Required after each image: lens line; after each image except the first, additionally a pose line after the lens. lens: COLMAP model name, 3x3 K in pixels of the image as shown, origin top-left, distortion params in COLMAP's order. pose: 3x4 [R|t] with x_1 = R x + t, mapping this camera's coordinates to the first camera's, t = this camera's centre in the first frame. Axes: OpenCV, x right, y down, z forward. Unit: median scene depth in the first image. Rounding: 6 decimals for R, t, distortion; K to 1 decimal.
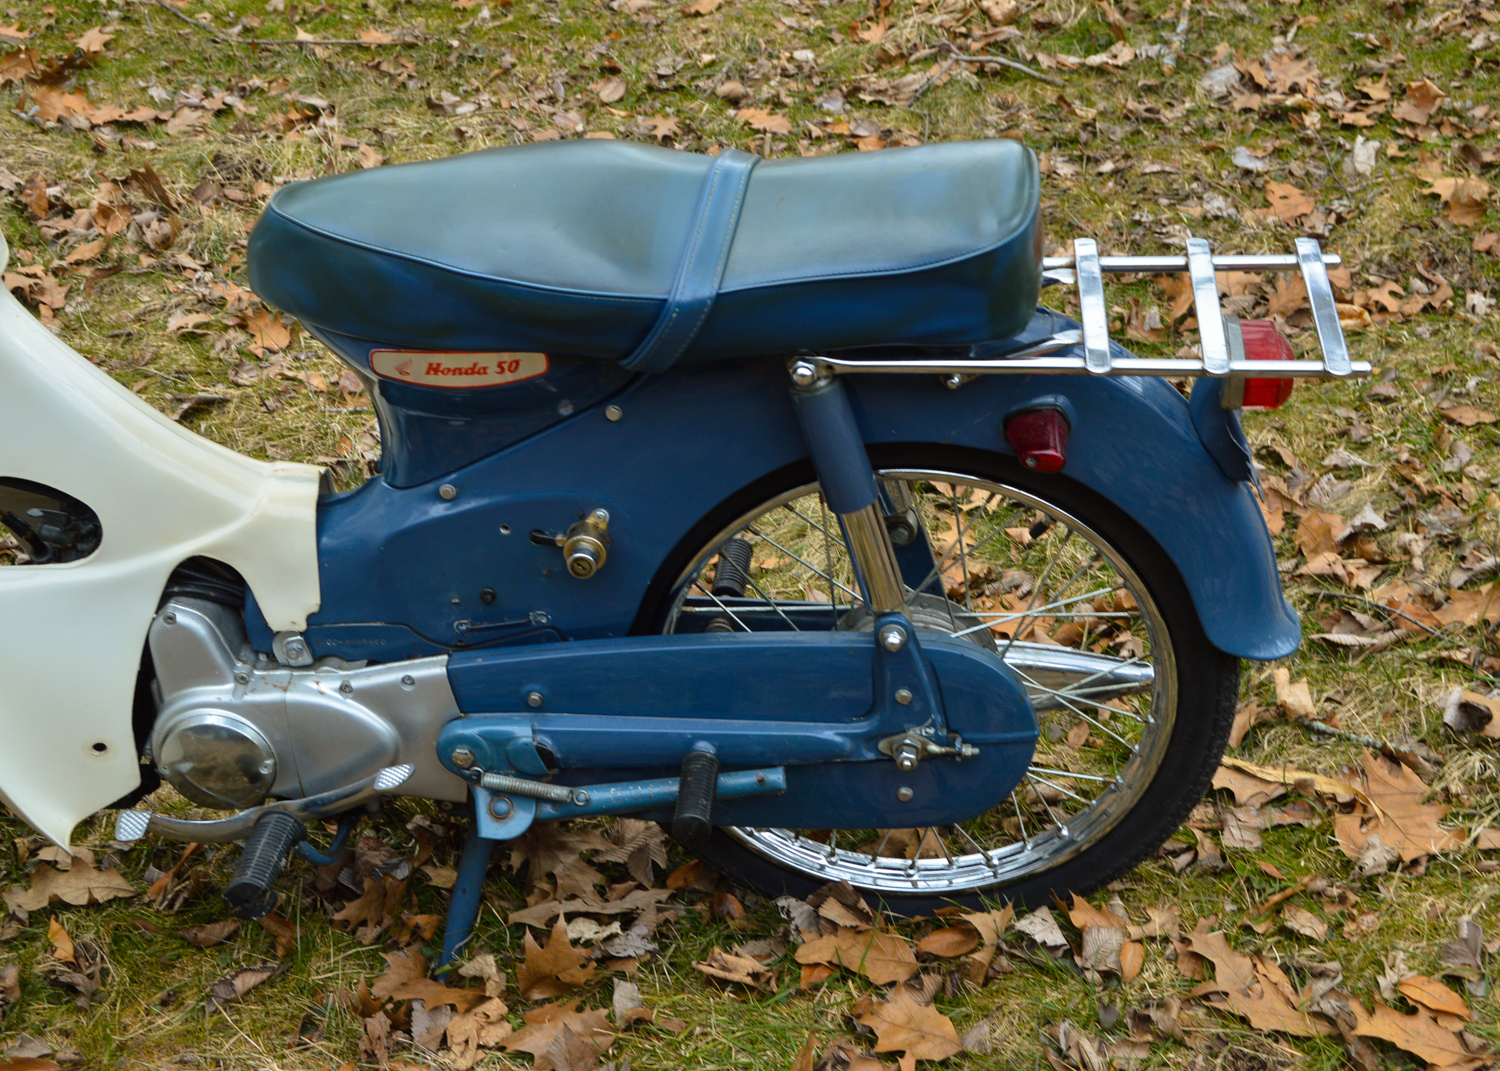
lens RADIAL K [[2451.5, 0, 748.5], [0, 2451.5, 541.1], [0, 0, 1]] dist [-0.036187, 0.000000]
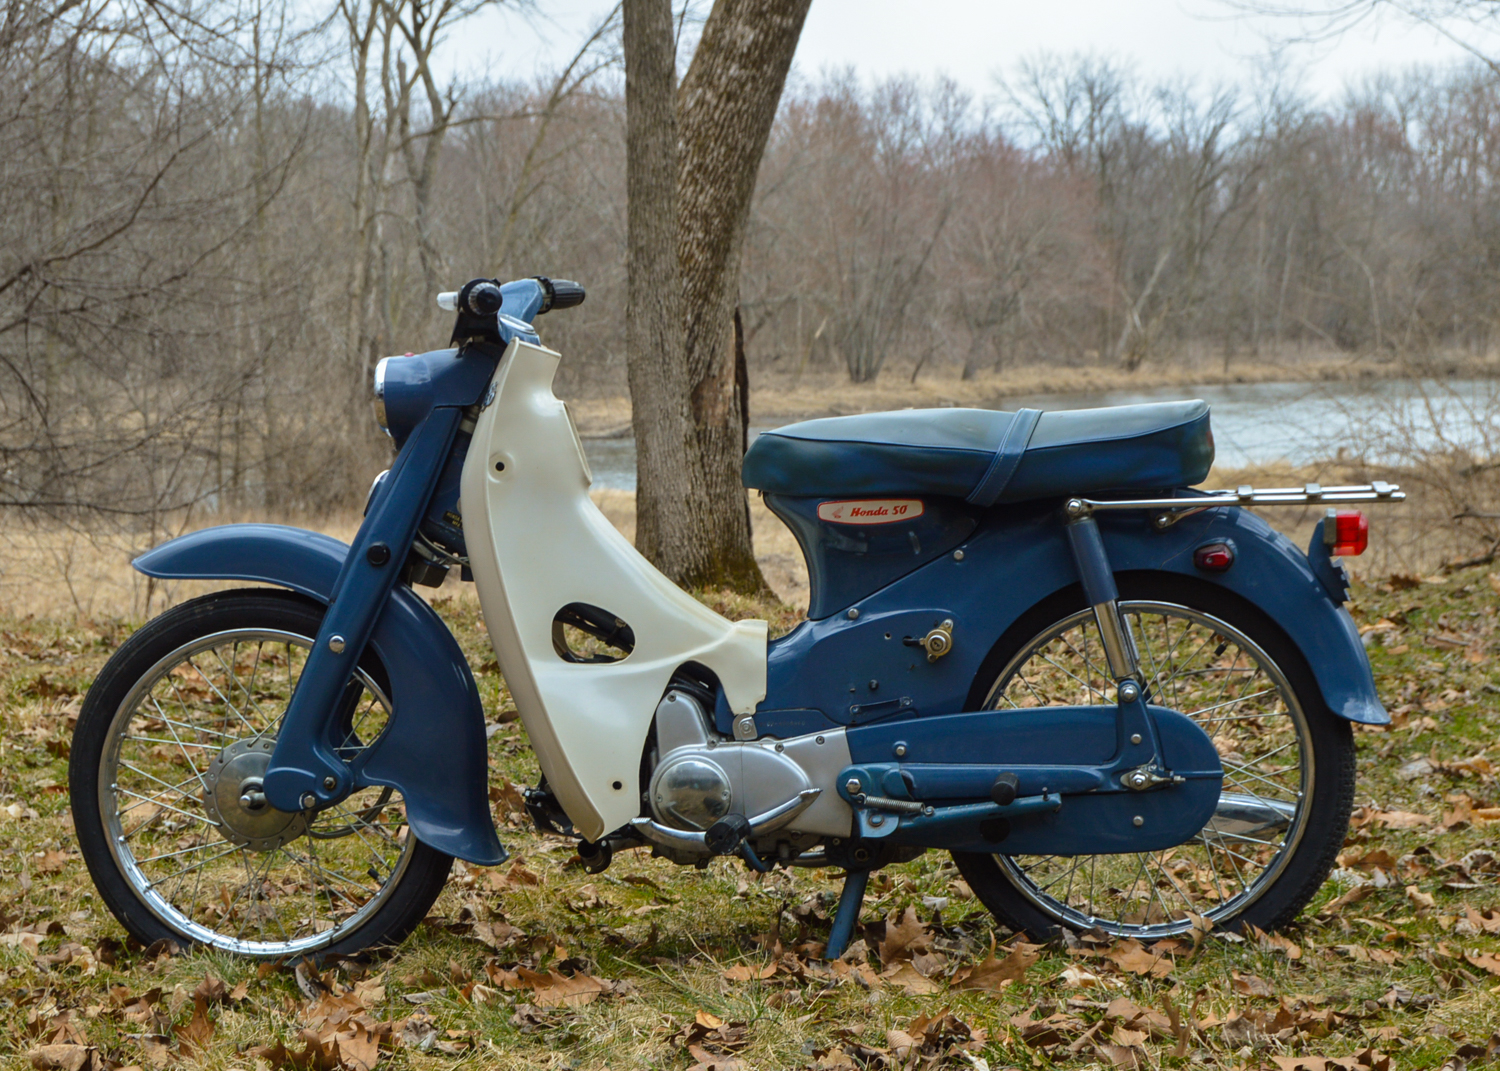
lens RADIAL K [[3777.7, 0, 711.0], [0, 3777.7, 605.3], [0, 0, 1]] dist [-0.031458, 0.000000]
pose [[0.998171, 0.014991, -0.058566, -0.068101], [-0.040652, 0.883471, -0.466718, 1.116538], [0.044744, 0.468245, 0.882465, -1.185590]]
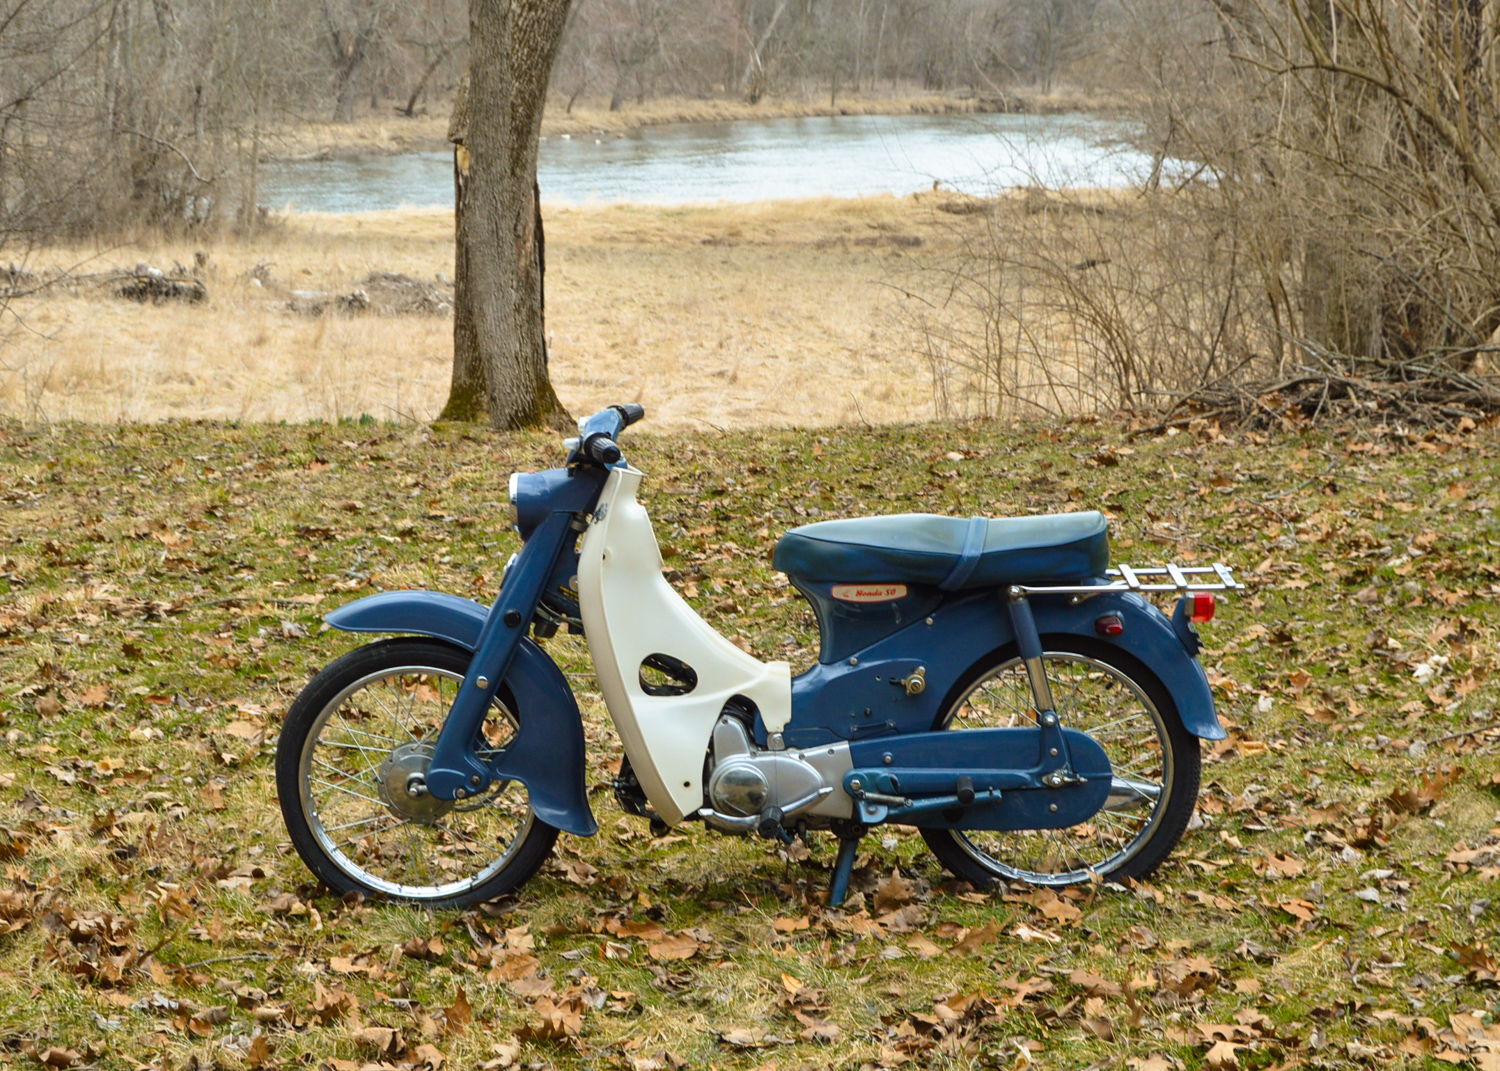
lens RADIAL K [[3231.2, 0, 751.7], [0, 3231.2, 543.2], [0, 0, 1]] dist [-0.060224, 0.000000]
pose [[0.998130, 0.016179, 0.058952, -0.386705], [0.008489, 0.918318, -0.395753, 1.044063], [-0.060539, 0.395513, 0.916463, -1.759335]]
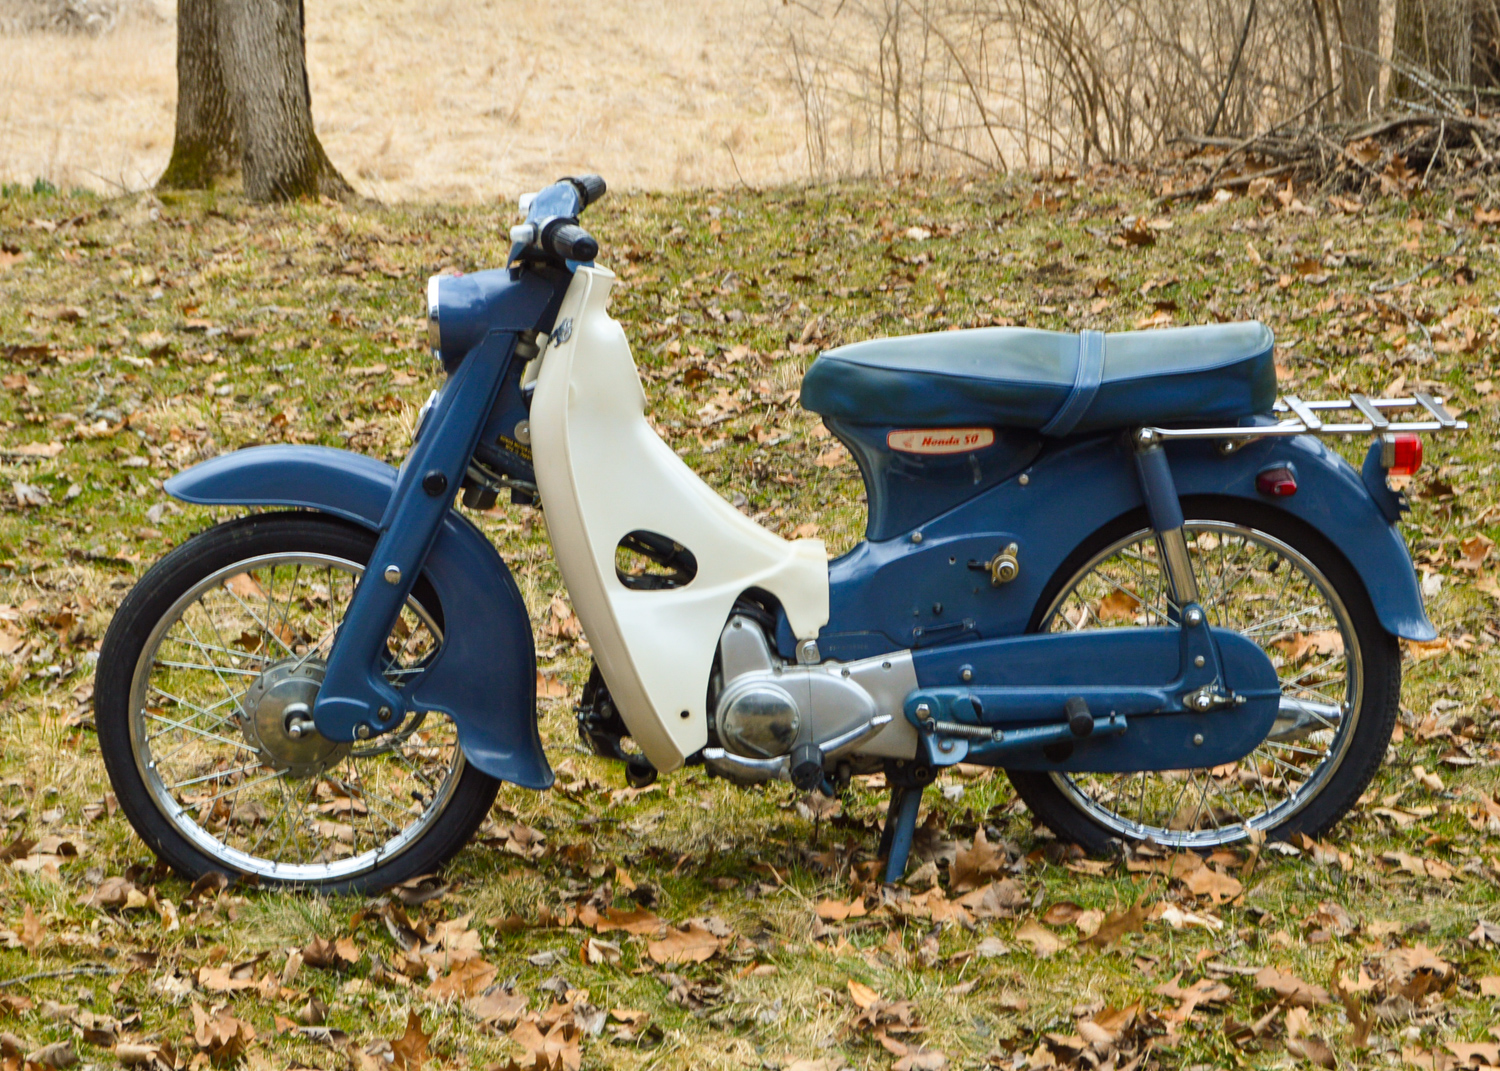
lens RADIAL K [[4520.8, 0, 729.1], [0, 4520.8, 659.4], [0, 0, 1]] dist [-0.043505, 0.000000]
pose [[0.994140, -0.002872, 0.108060, -0.554481], [0.038628, 0.943082, -0.330310, 1.011854], [-0.100961, 0.332549, 0.937666, -1.721743]]
